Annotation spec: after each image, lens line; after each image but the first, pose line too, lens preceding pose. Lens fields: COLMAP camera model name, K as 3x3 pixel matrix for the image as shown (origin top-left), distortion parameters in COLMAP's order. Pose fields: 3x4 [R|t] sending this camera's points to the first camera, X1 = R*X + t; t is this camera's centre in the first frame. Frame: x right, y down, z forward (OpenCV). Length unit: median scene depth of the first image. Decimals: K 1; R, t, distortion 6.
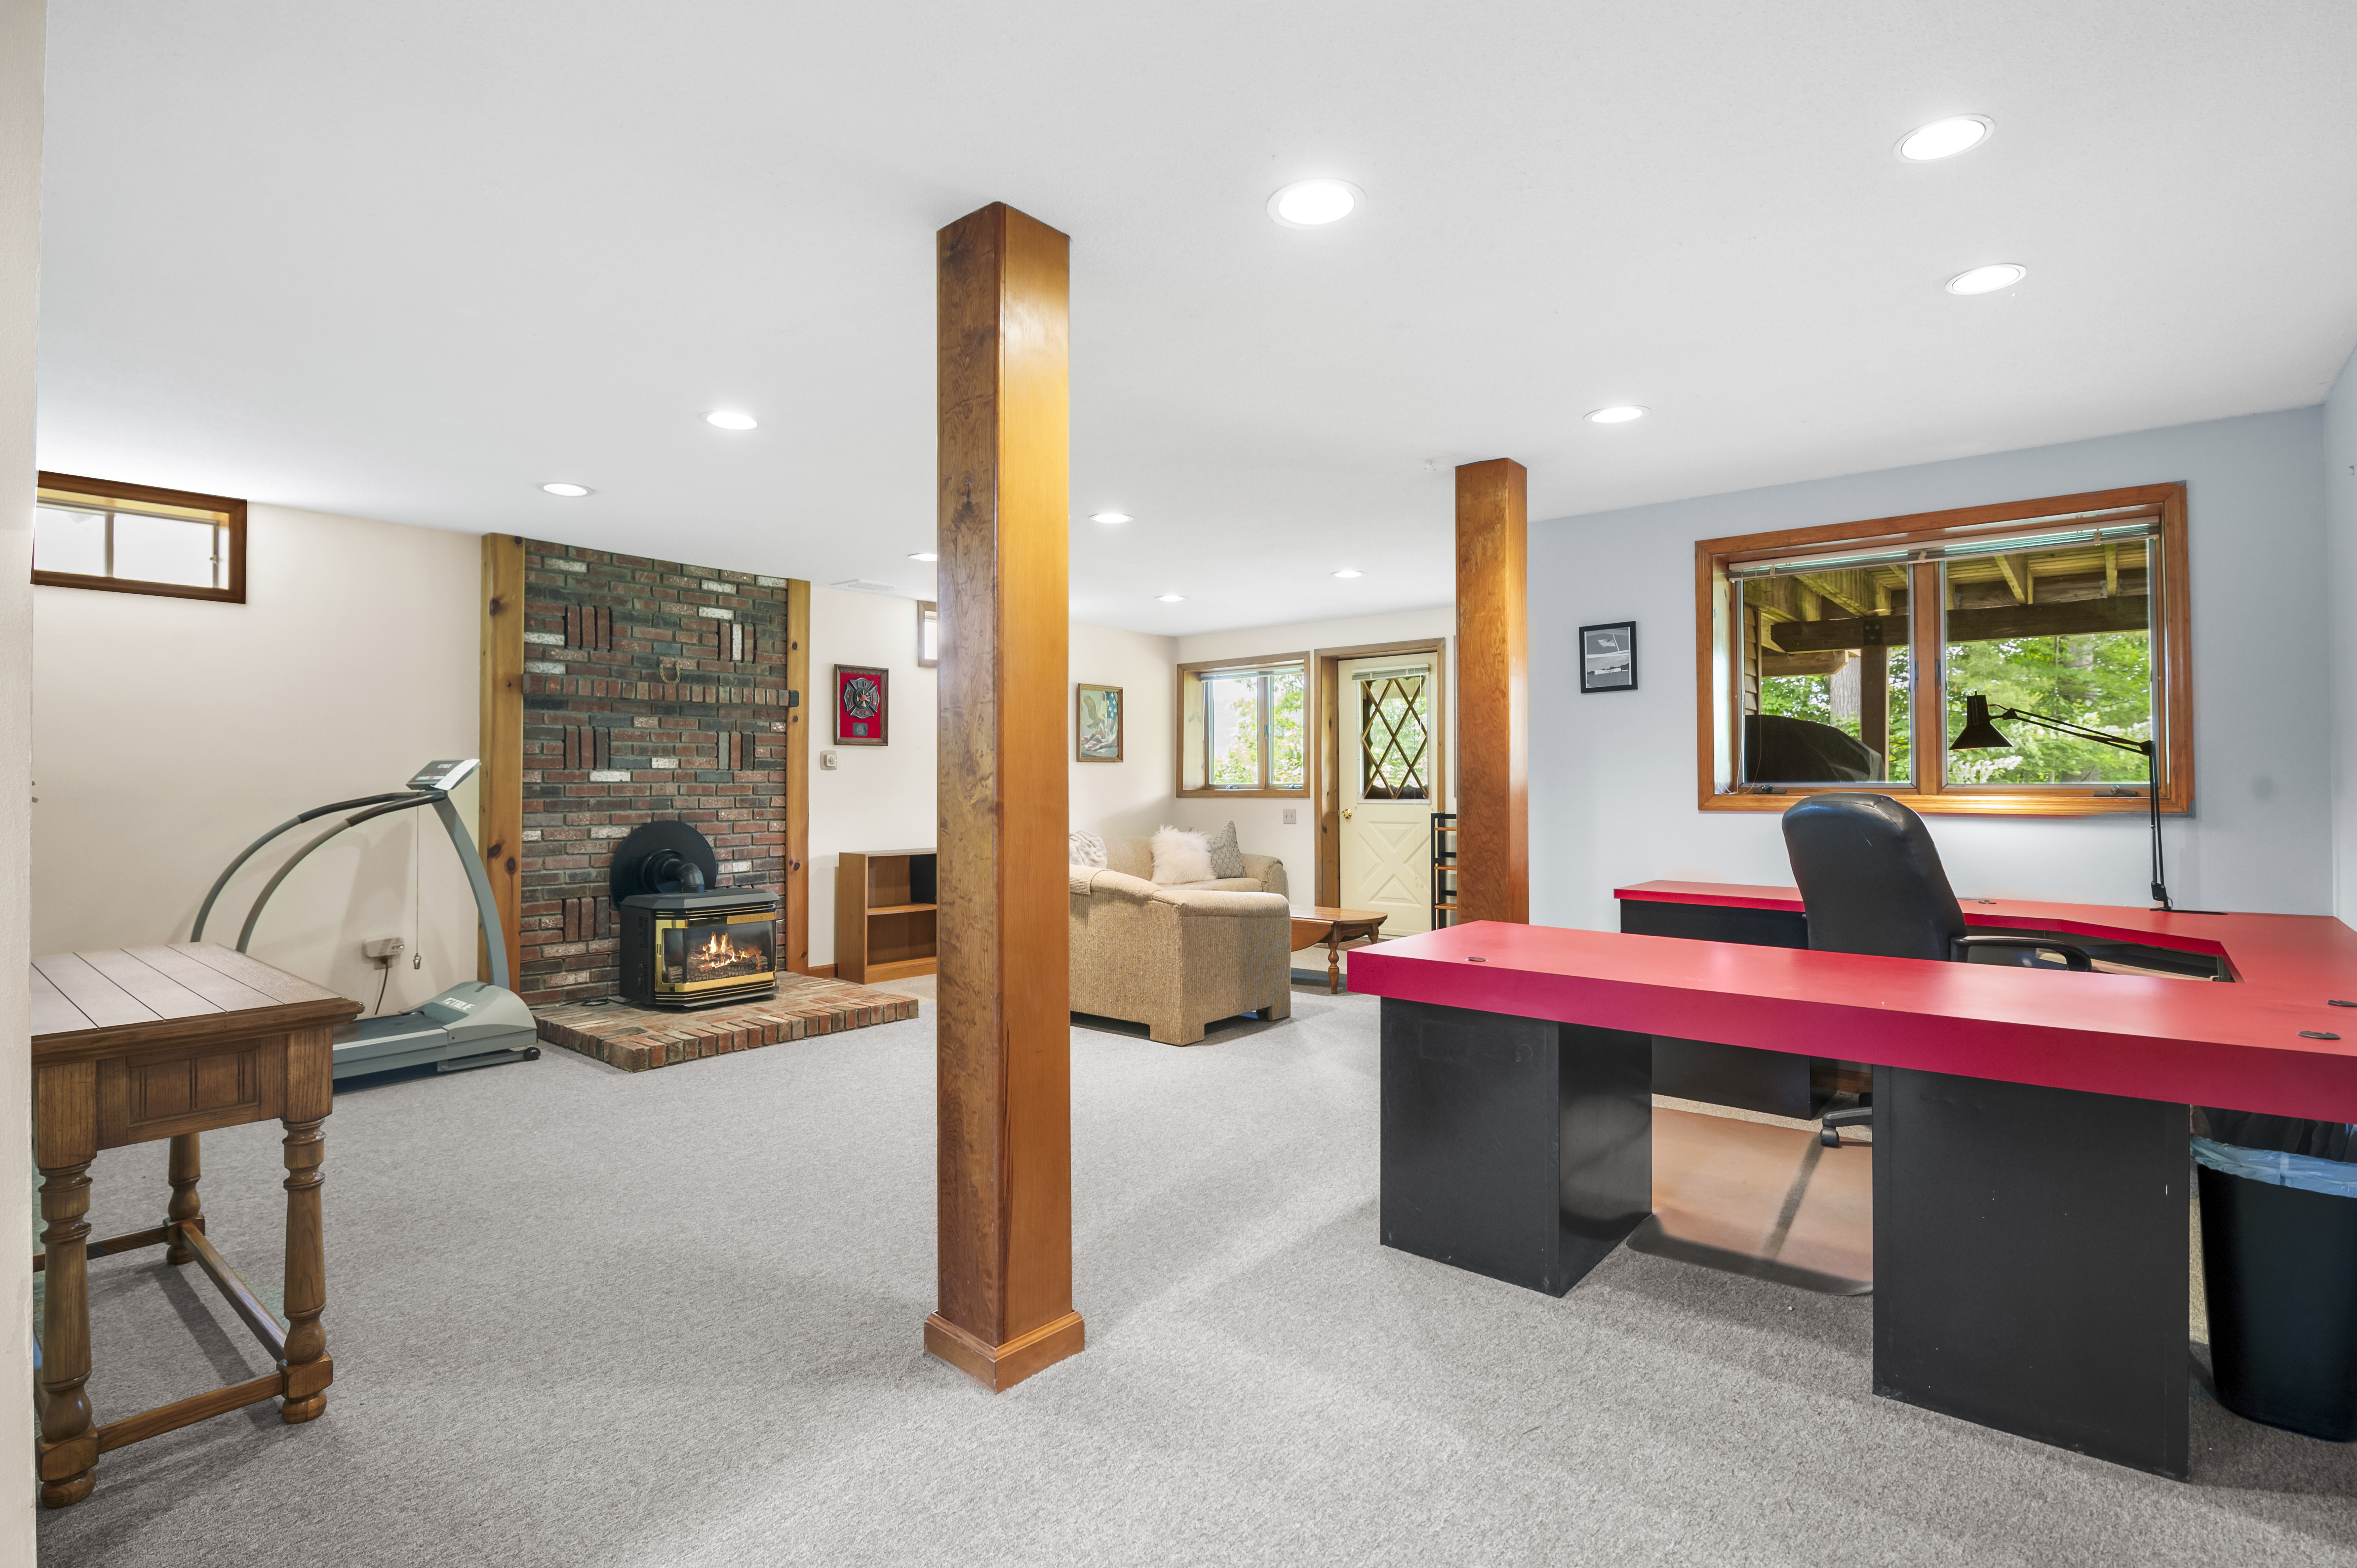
lens RADIAL K [[1166.0, 0, 1178.5], [0, 1166.0, 784.0], [0, 0, 1]] dist [-0.001819, -0.000264]
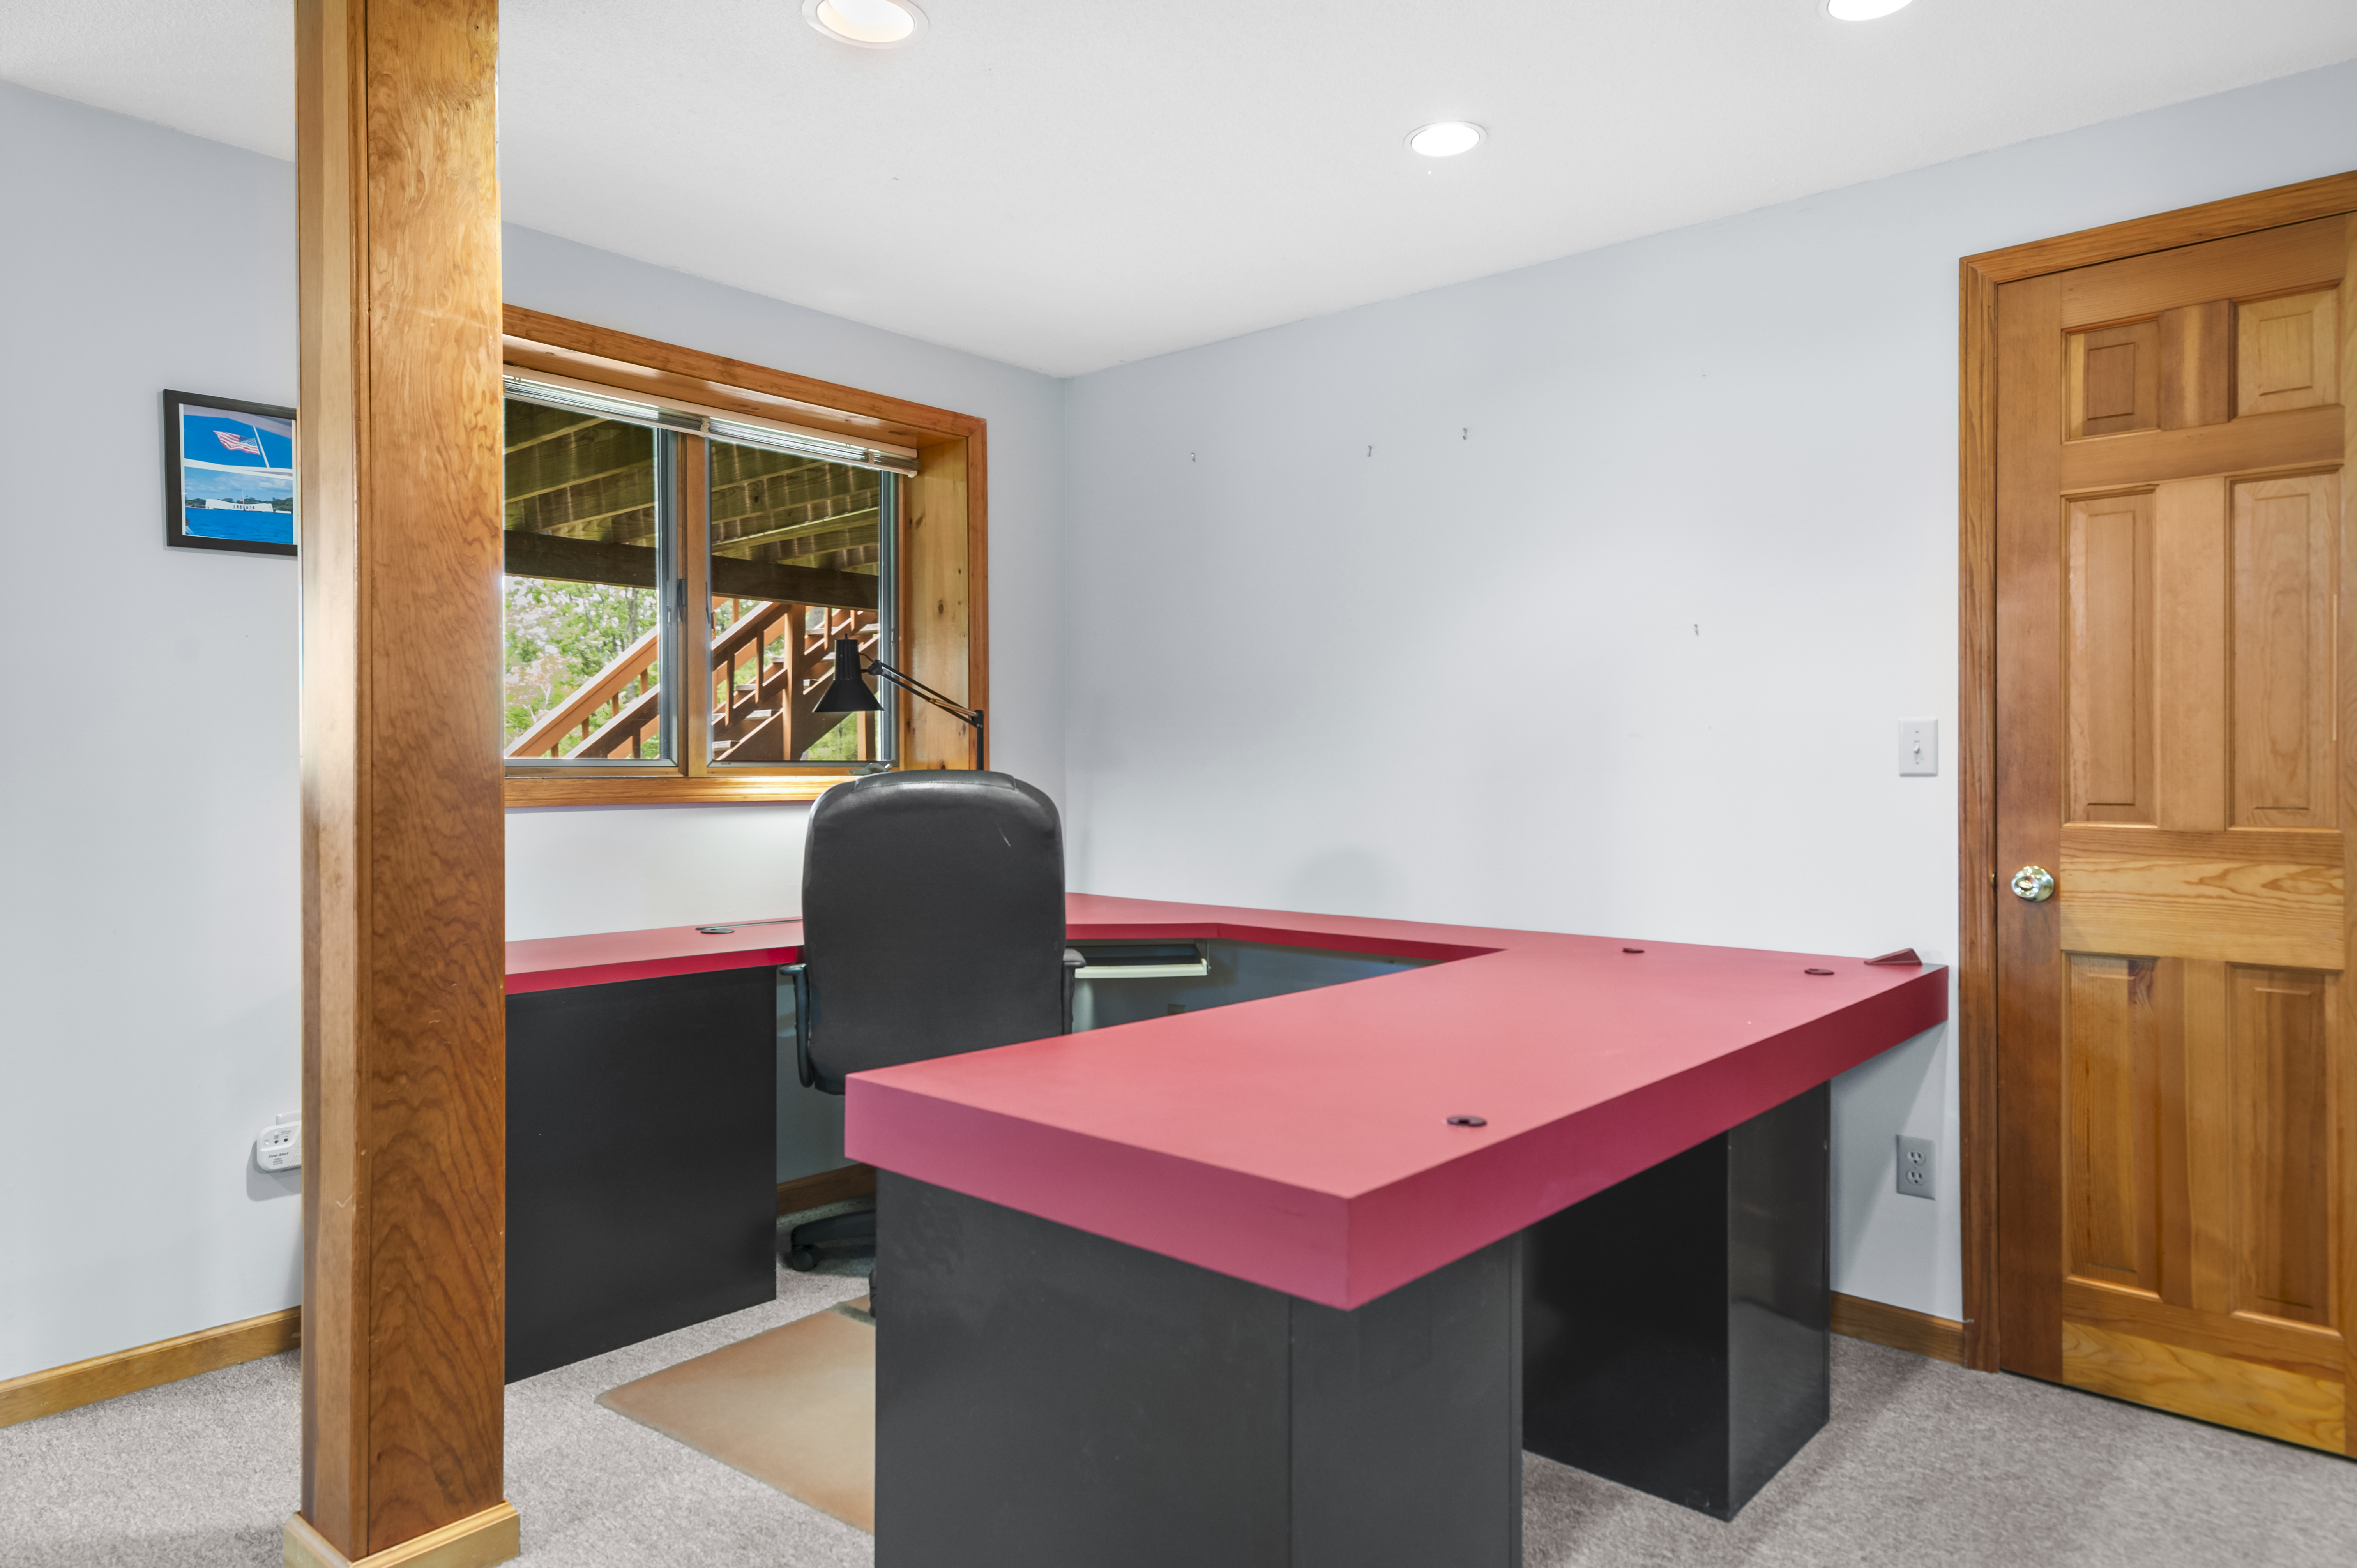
lens RADIAL K [[1458.8, 0, 1178.5], [0, 1458.8, 784.0], [0, 0, 1]] dist [0.012759, -0.004773]
pose [[0.025139, -0.009874, 0.999635, -0.481458], [0.001478, 0.999950, 0.009840, 0.013273], [-0.999683, 0.001230, 0.025152, 1.604037]]
